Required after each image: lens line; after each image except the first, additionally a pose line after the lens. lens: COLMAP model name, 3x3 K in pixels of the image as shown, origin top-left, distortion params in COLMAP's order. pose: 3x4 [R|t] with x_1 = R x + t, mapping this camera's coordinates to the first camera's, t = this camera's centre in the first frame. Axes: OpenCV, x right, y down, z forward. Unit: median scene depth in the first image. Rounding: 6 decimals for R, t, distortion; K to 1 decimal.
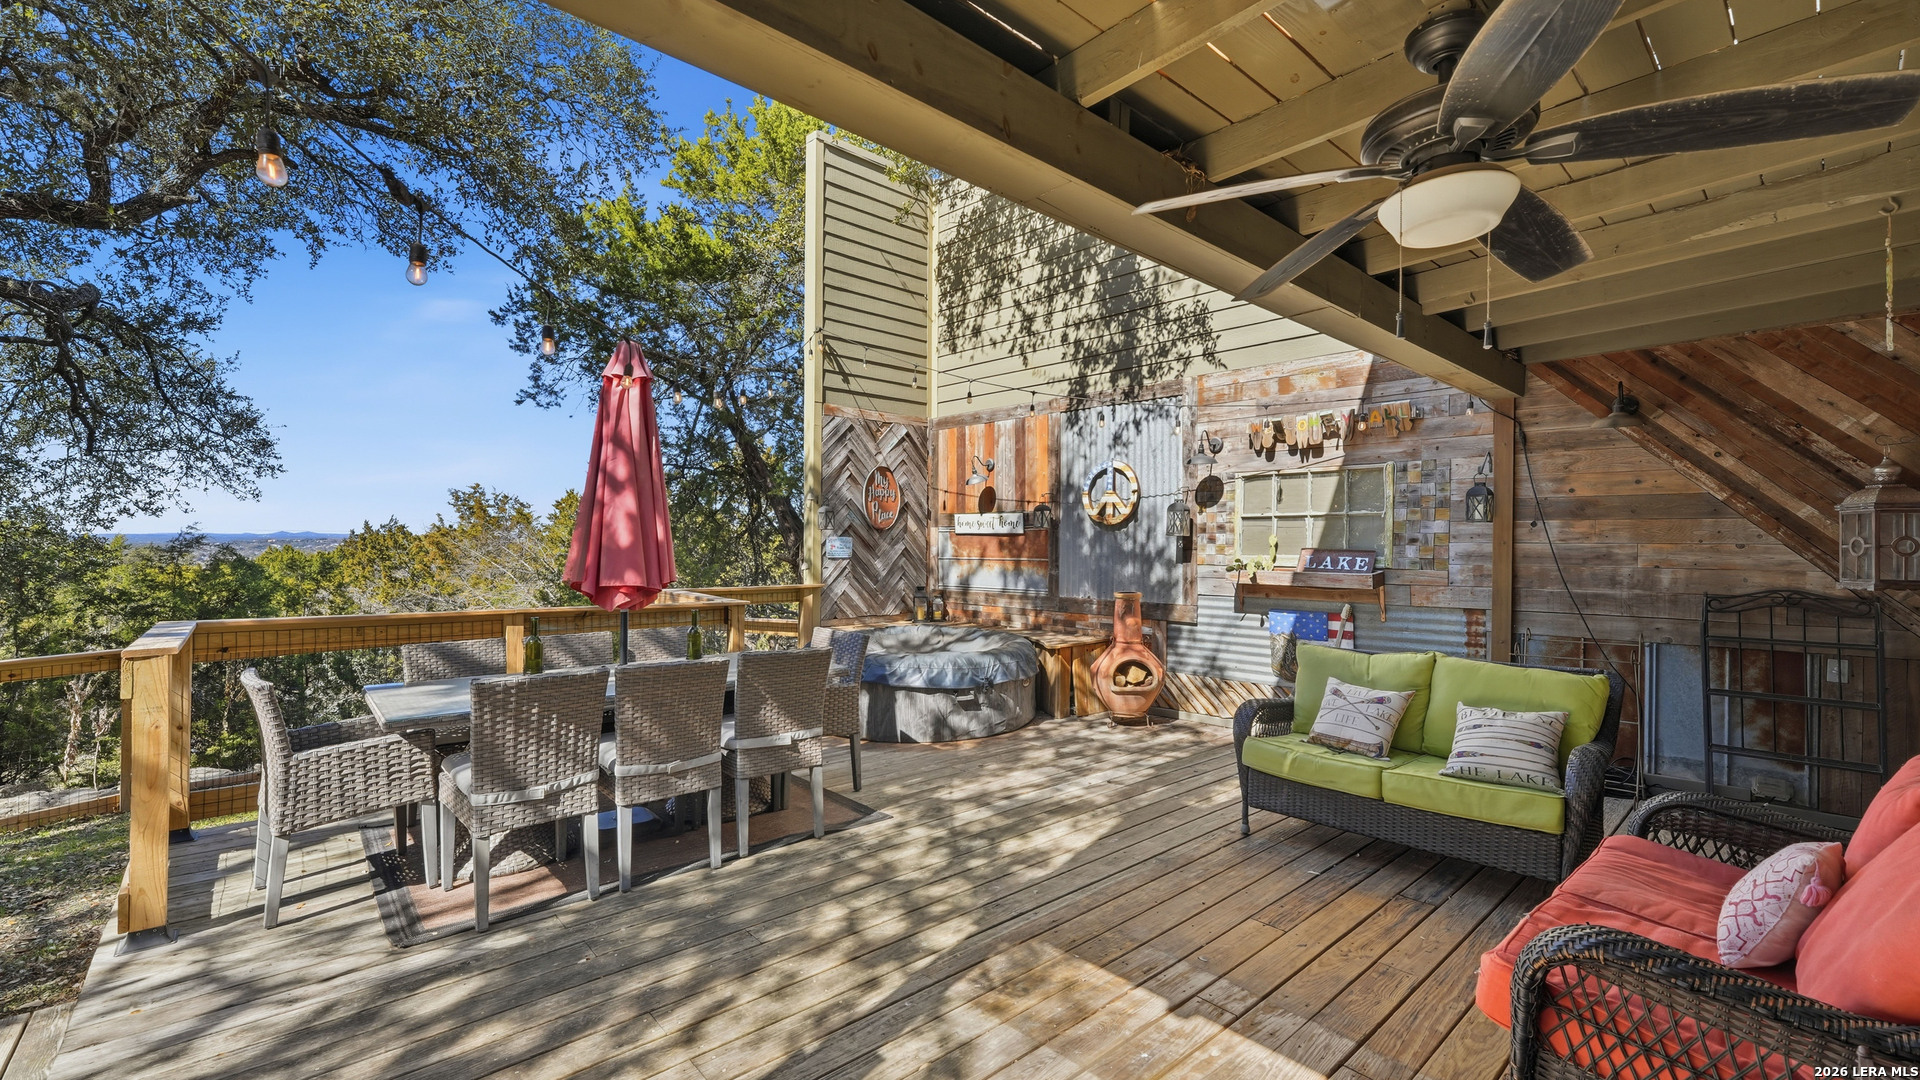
lens RADIAL K [[771.4, 0, 961.8], [0, 771.4, 544.9], [0, 0, 1]] dist [0.001766, 0.000092]
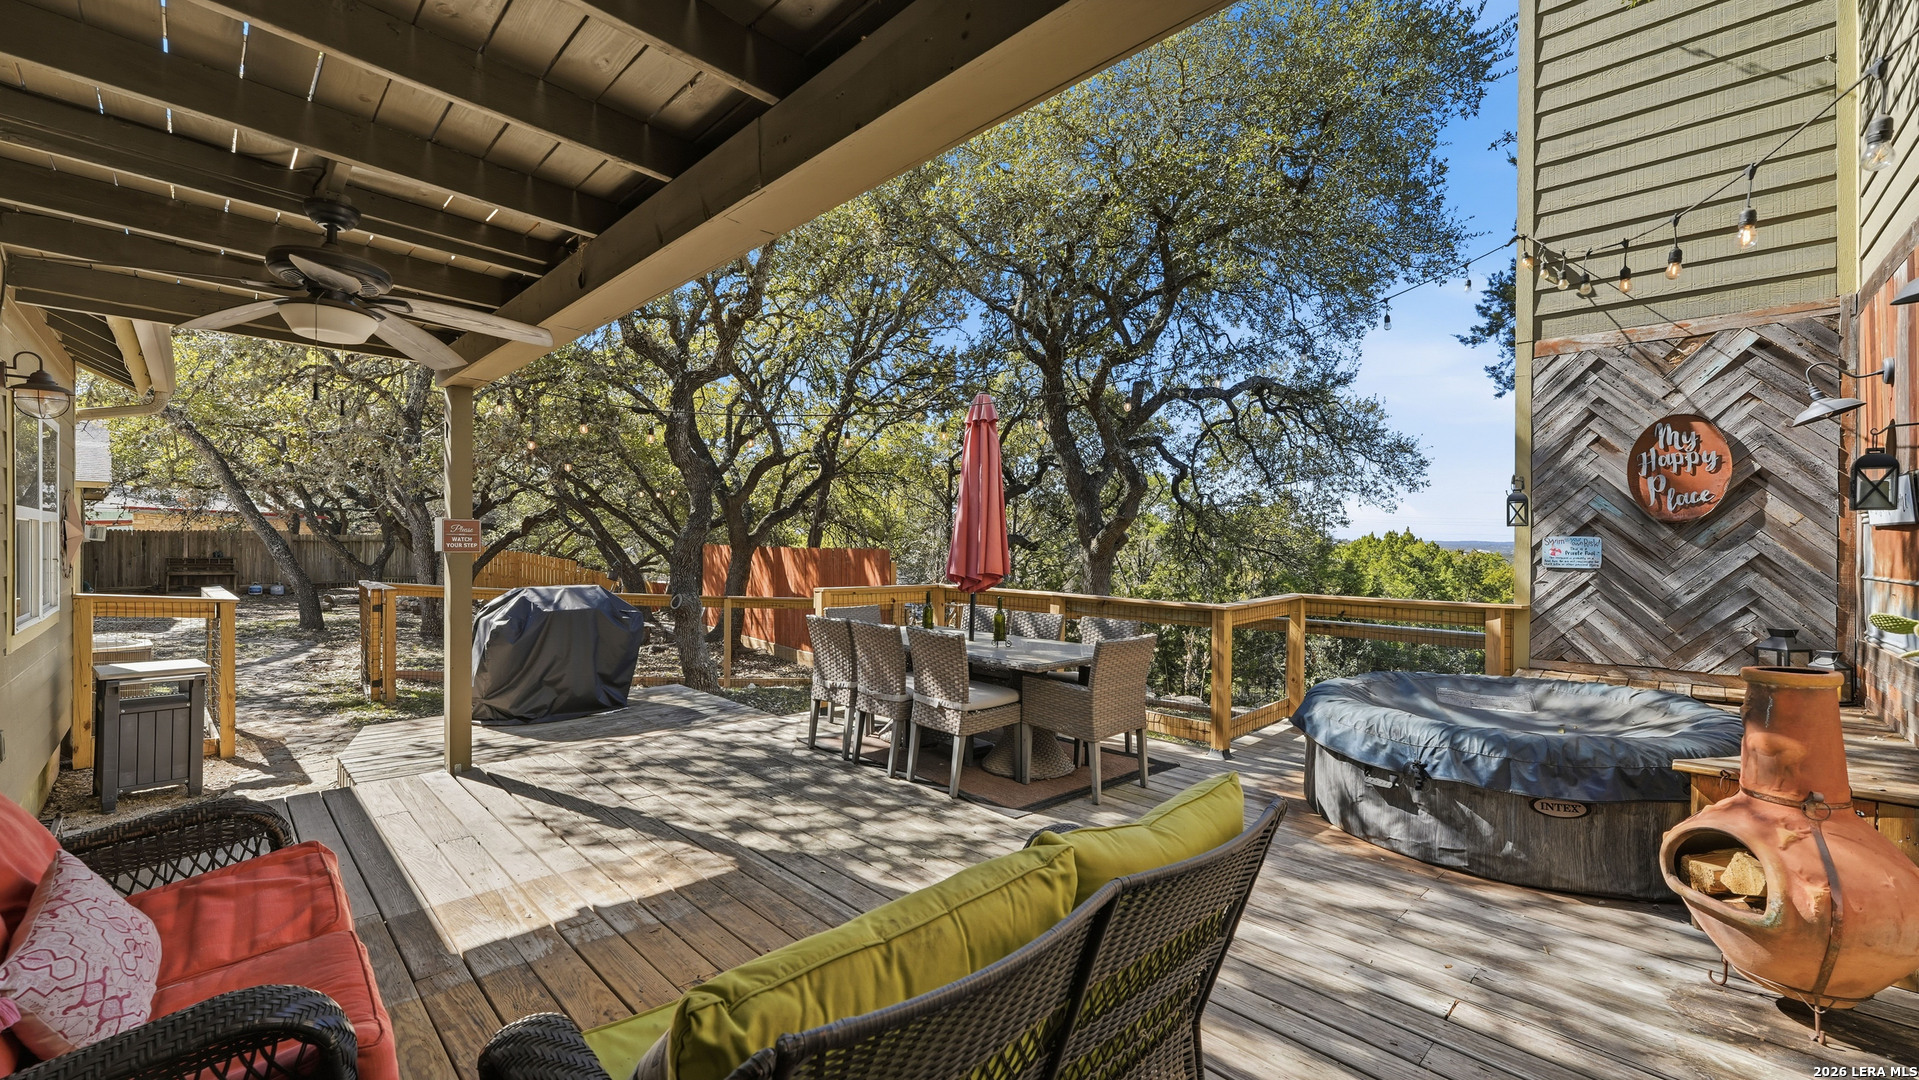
lens RADIAL K [[771.0, 0, 961.3], [0, 771.0, 544.9], [0, 0, 1]] dist [0.001766, 0.000092]
pose [[0.066350, -0.001805, -0.997795, 1.033357], [-0.006797, 0.999974, -0.002261, 0.004103], [0.997773, 0.006932, 0.066336, 0.991612]]
